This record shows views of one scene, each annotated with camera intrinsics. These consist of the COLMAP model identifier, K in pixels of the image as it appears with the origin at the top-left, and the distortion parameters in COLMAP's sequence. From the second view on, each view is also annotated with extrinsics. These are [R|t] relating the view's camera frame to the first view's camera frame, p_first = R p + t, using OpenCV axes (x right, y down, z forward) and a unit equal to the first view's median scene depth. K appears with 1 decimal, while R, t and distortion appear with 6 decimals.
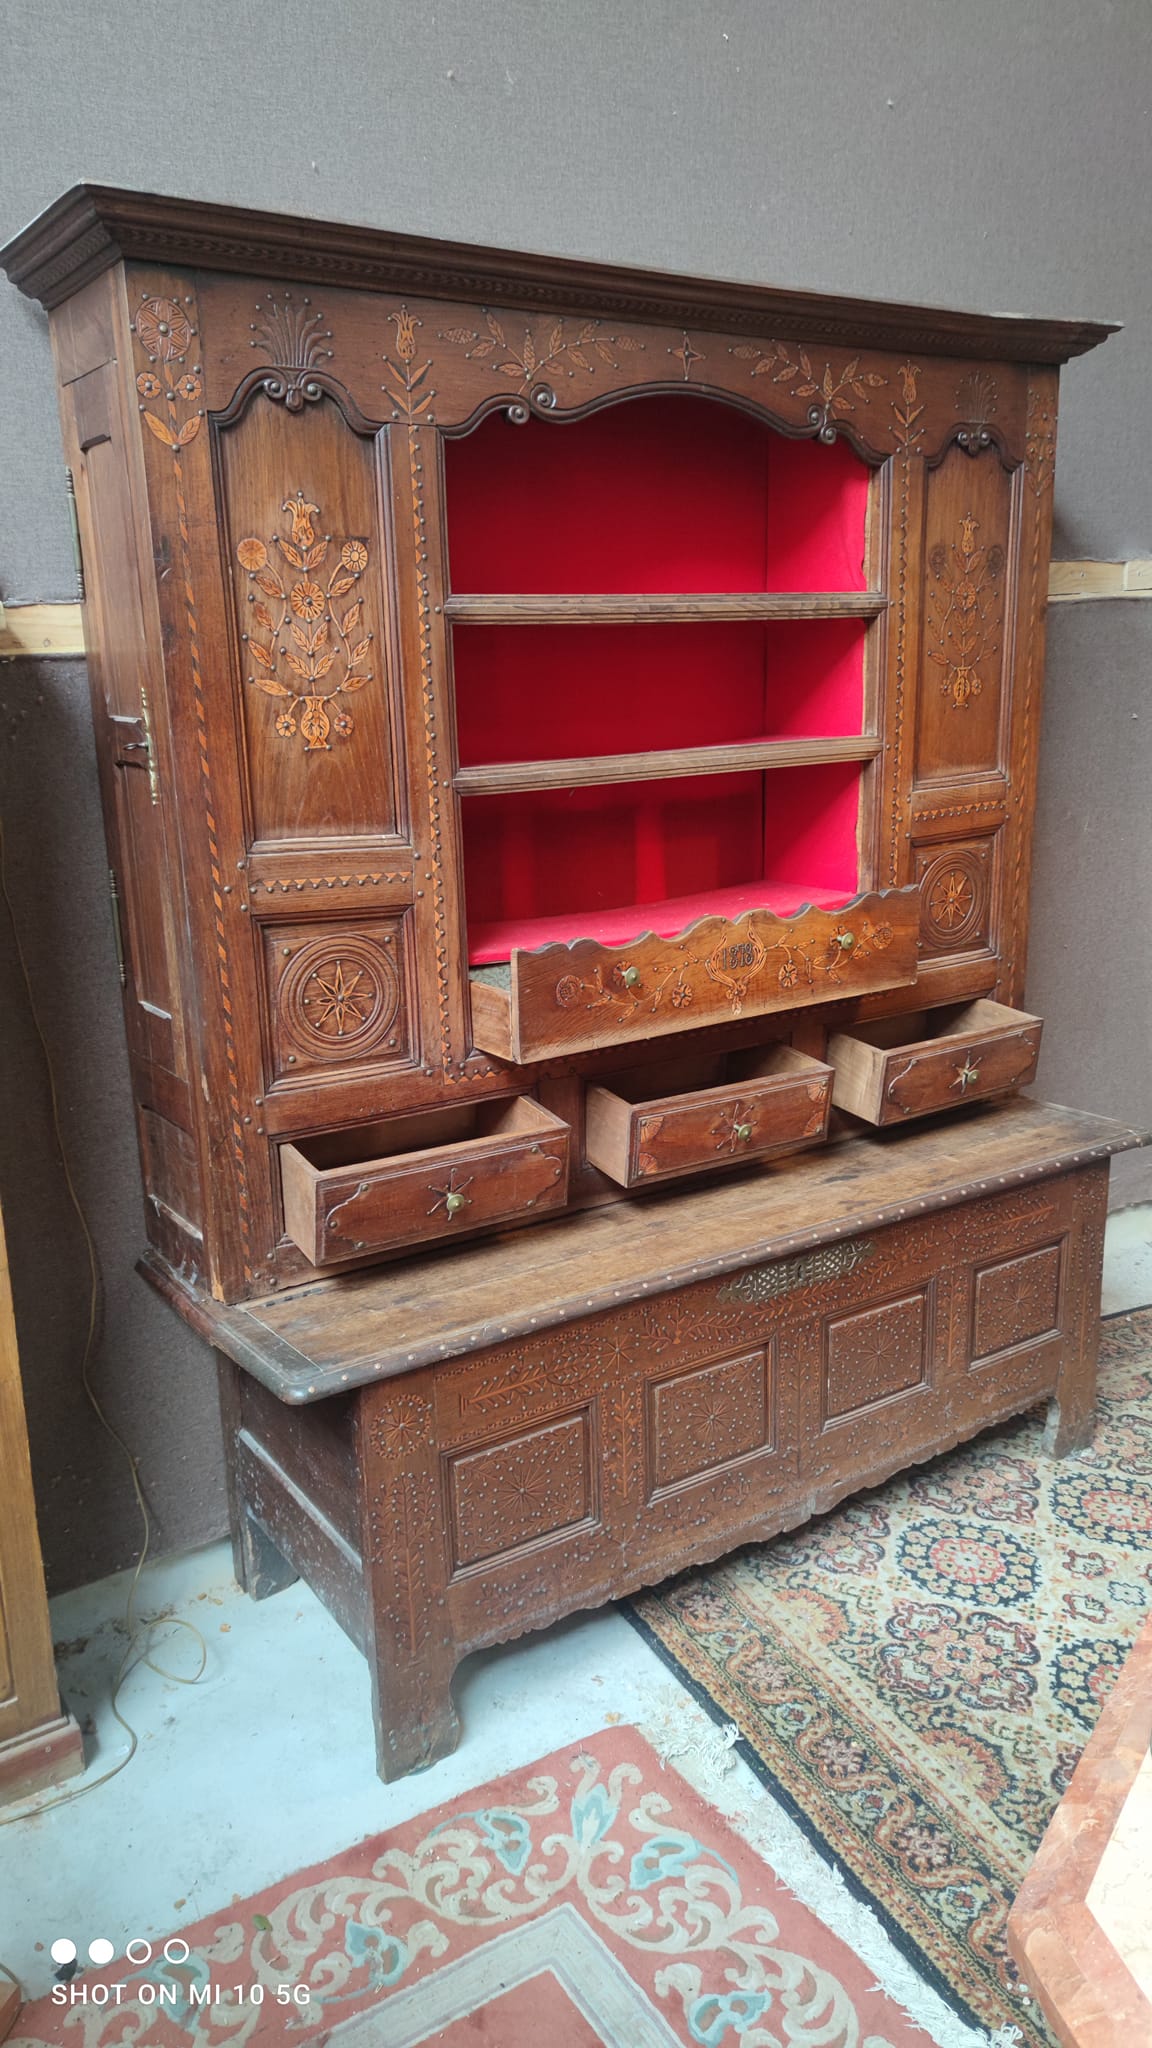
lens RADIAL K [[1500.2, 0, 577.6], [0, 1500.2, 1040.1], [0, 0, 1]] dist [0.074318, -0.087764]
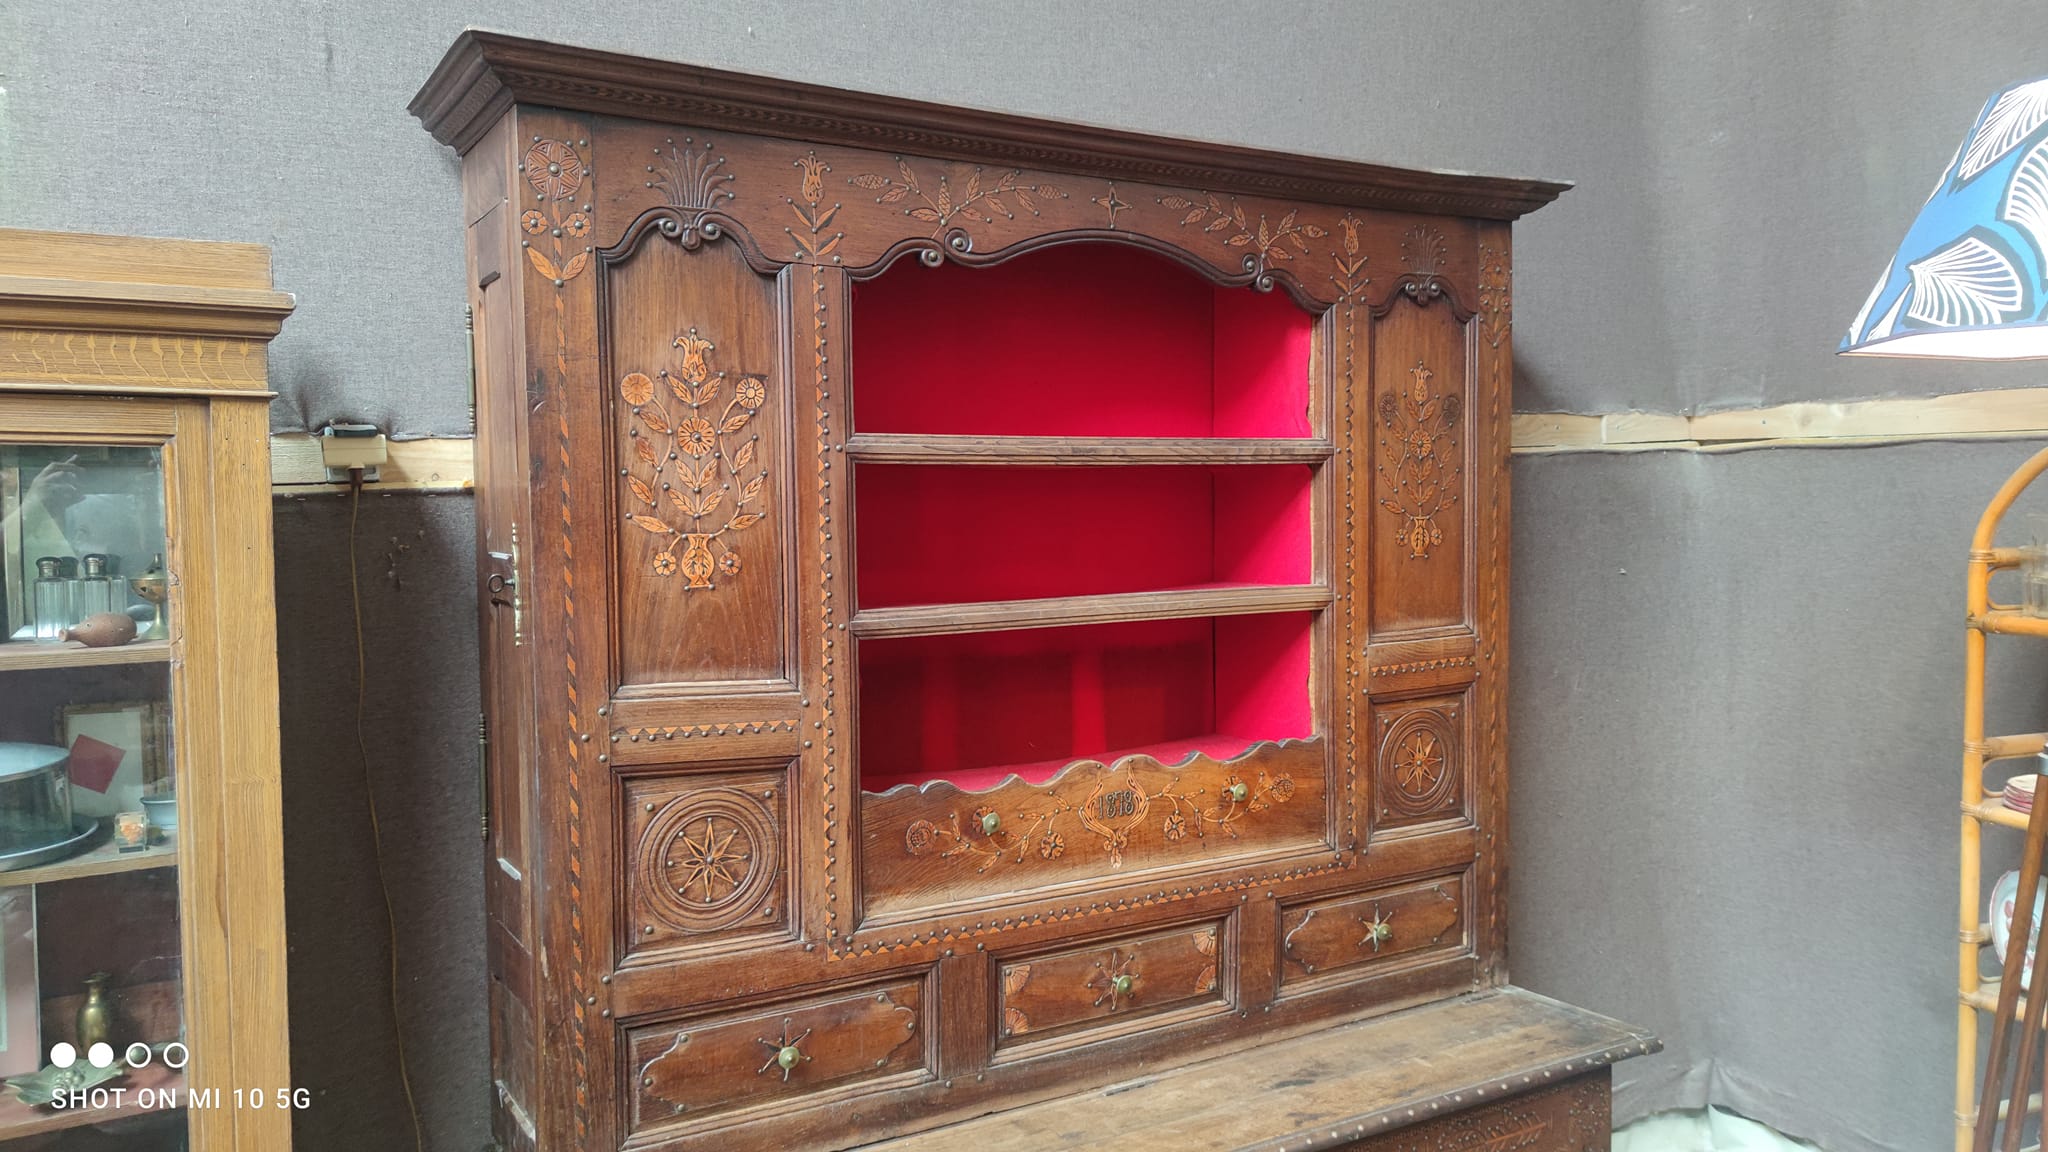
lens RADIAL K [[1500.2, 0, 1029.2], [0, 1500.2, 575.7], [0, 0, 1]] dist [0.074318, -0.087764]
pose [[0.998461, 0.015665, -0.053200, 0.074007], [-0.026096, 0.979148, -0.201466, -0.016926], [0.048935, 0.202544, 0.978050, 0.089539]]
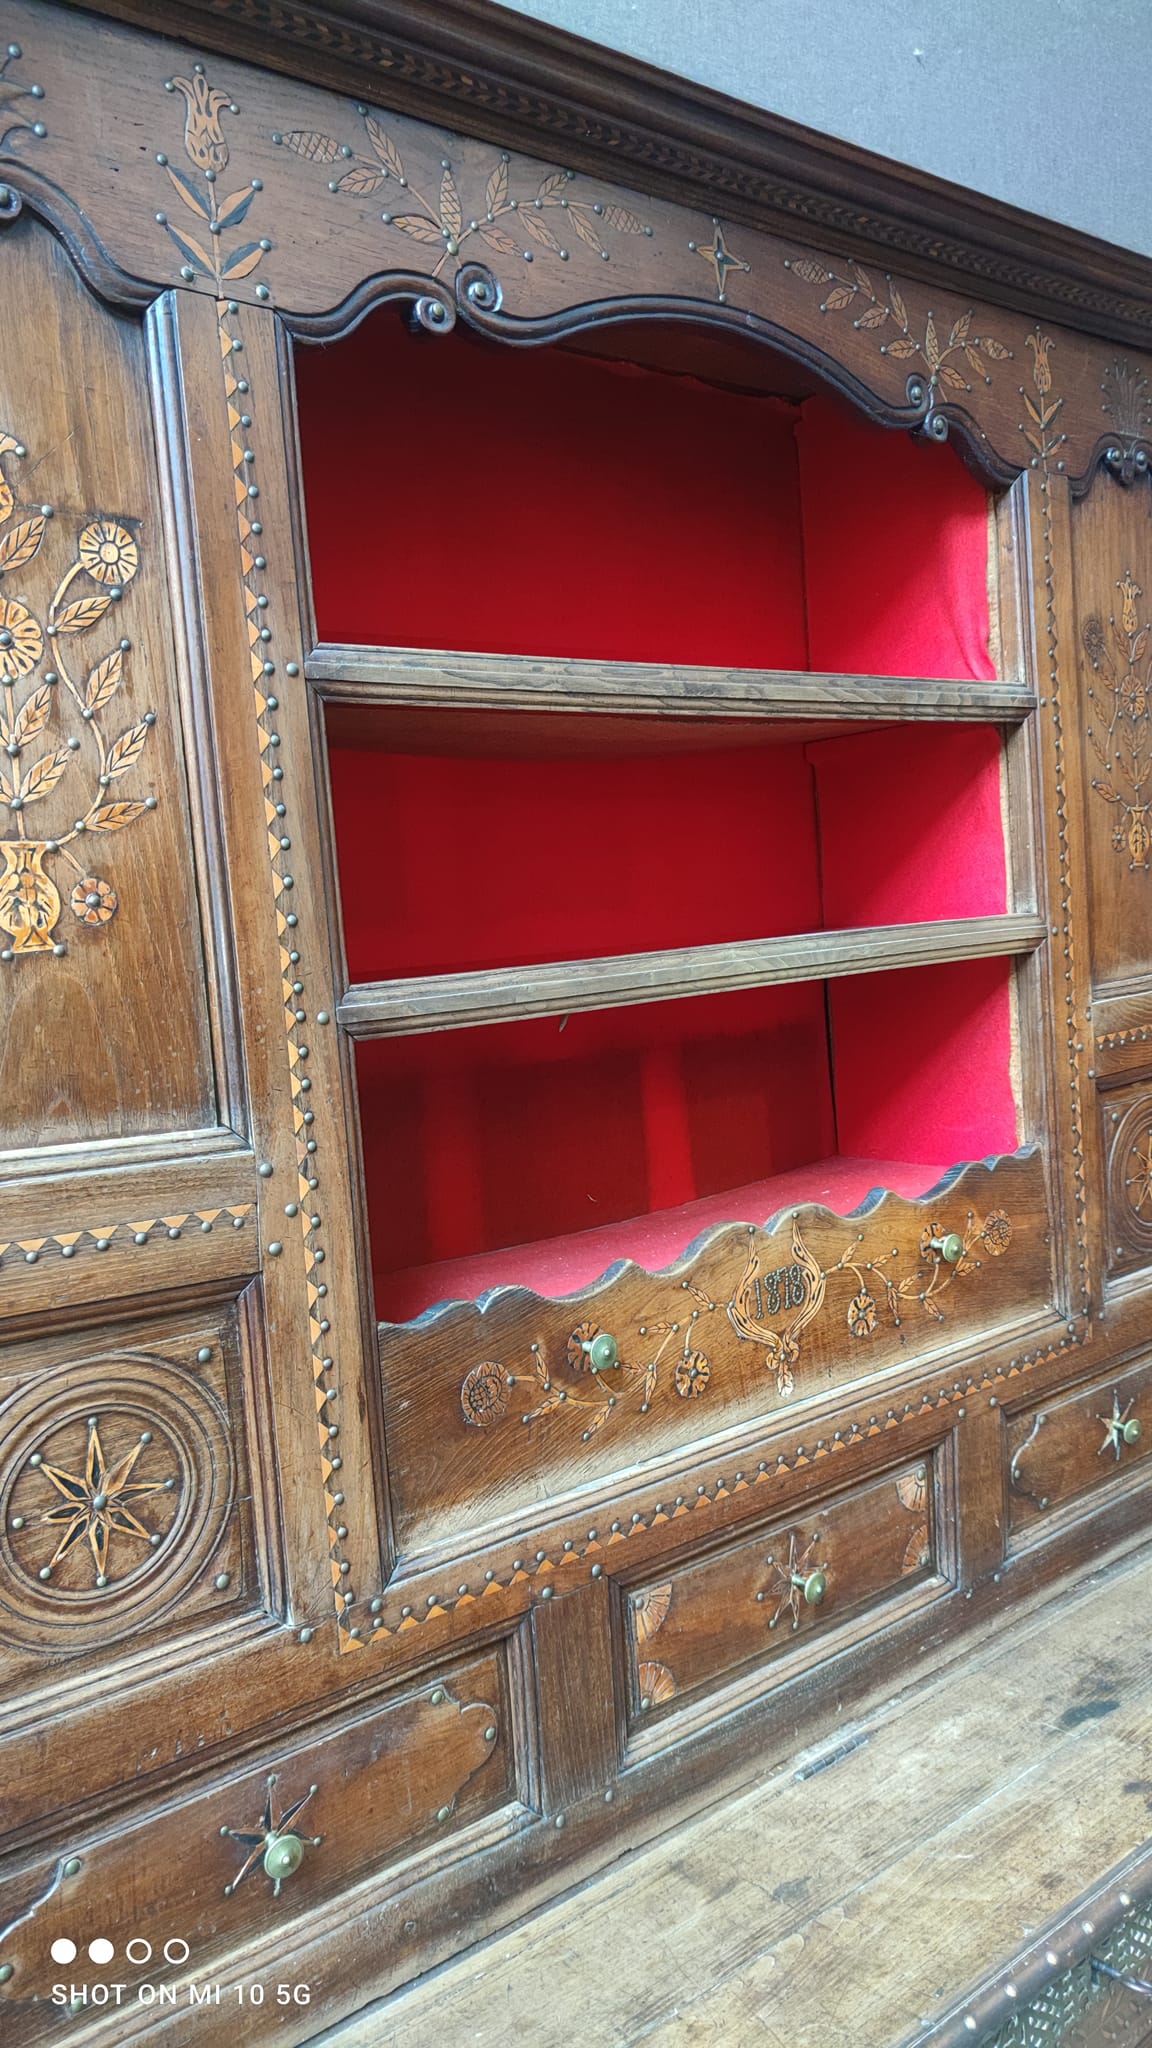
lens RADIAL K [[1504.1, 0, 567.5], [0, 1504.1, 1025.9], [0, 0, 1]] dist [0.059956, -0.062459]
pose [[0.995186, -0.055016, 0.081104, -0.046492], [0.068817, 0.981509, -0.178617, -0.072968], [-0.069778, 0.183338, 0.980570, 0.500345]]
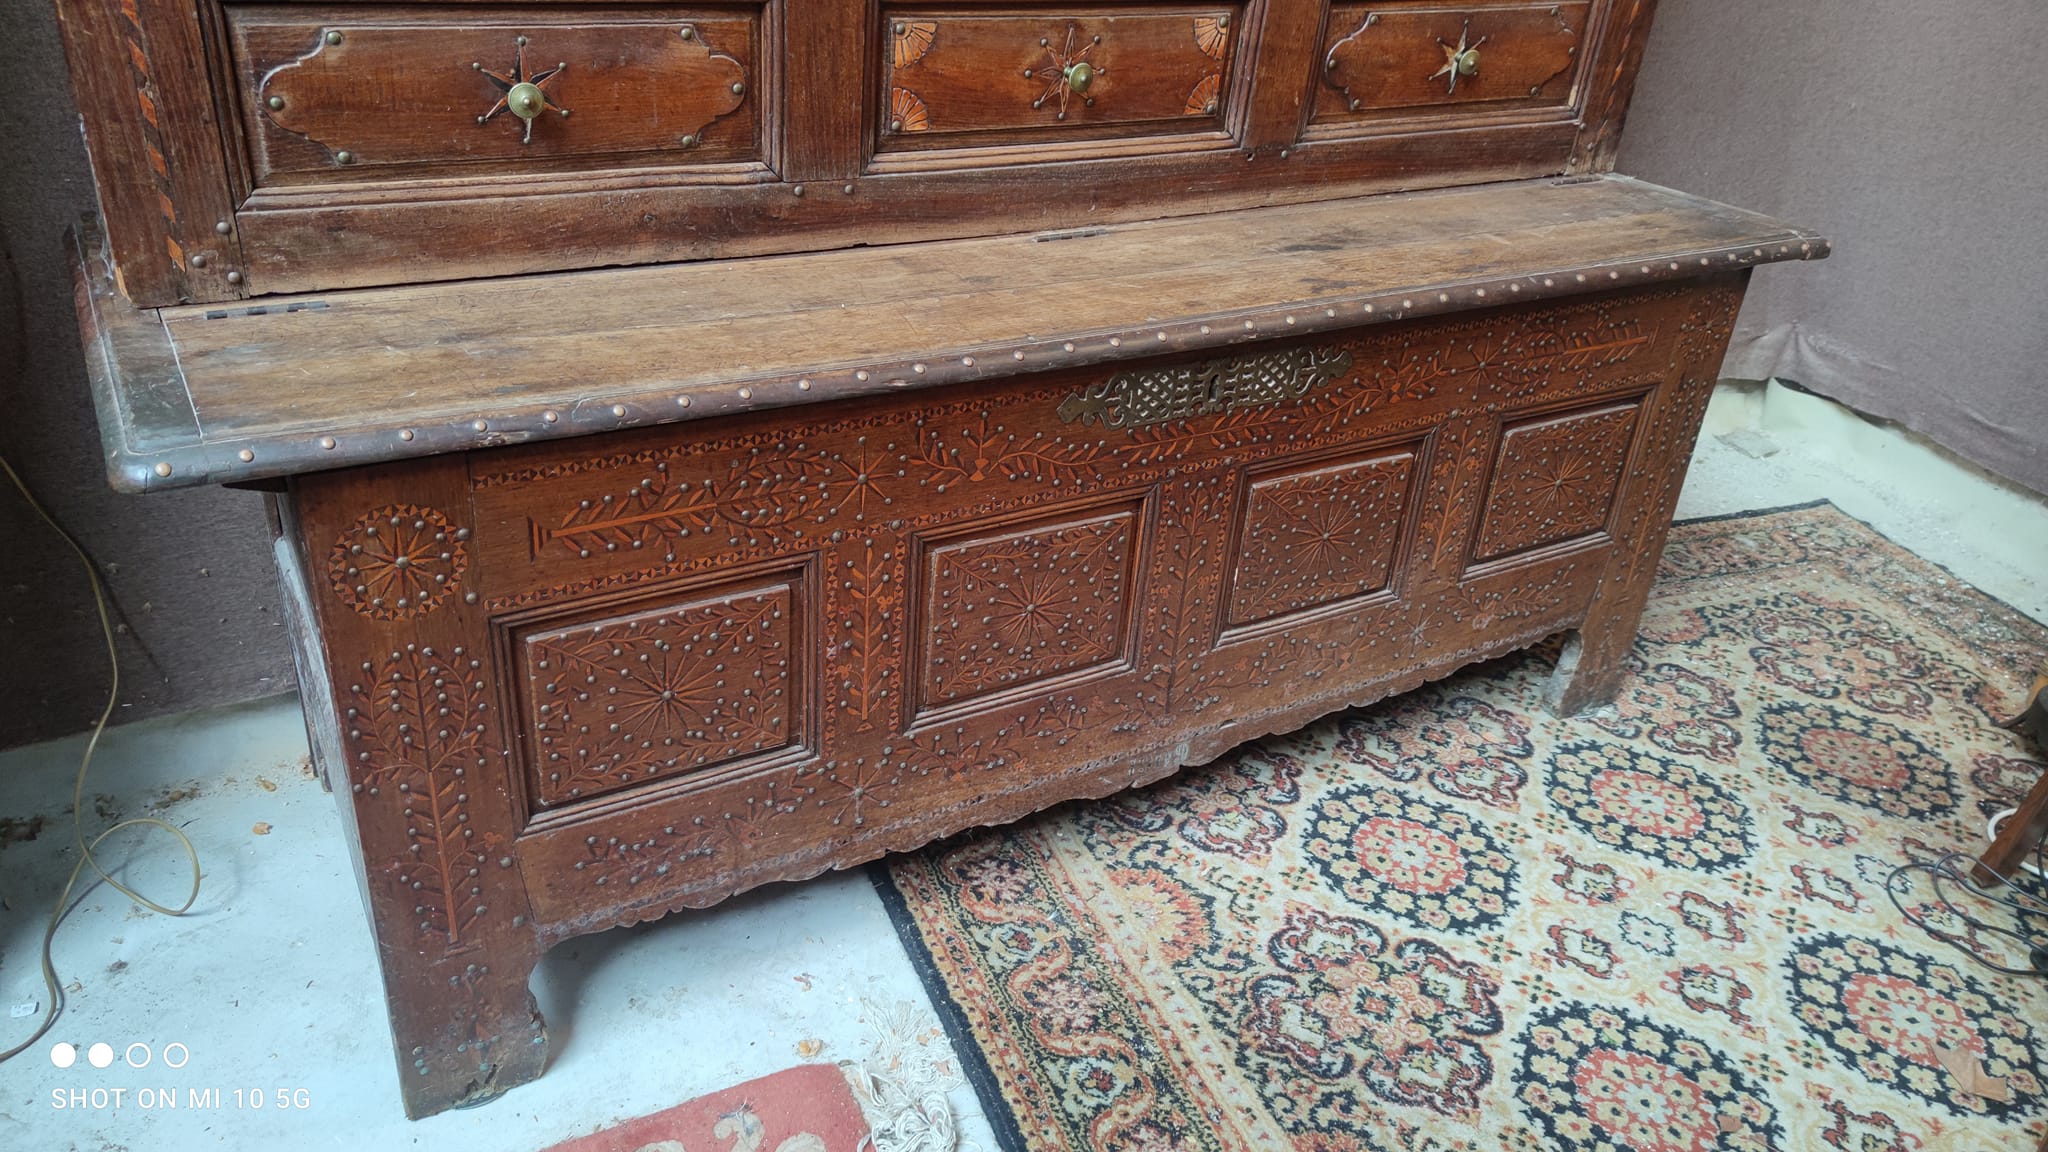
lens RADIAL K [[1497.8, 0, 1007.4], [0, 1497.8, 577.7], [0, 0, 1]] dist [0.076134, -0.086756]
pose [[0.993434, 0.113701, -0.012684, 0.089209], [-0.107141, 0.963490, 0.245373, 0.096887], [0.040121, -0.242402, 0.969346, 0.441266]]
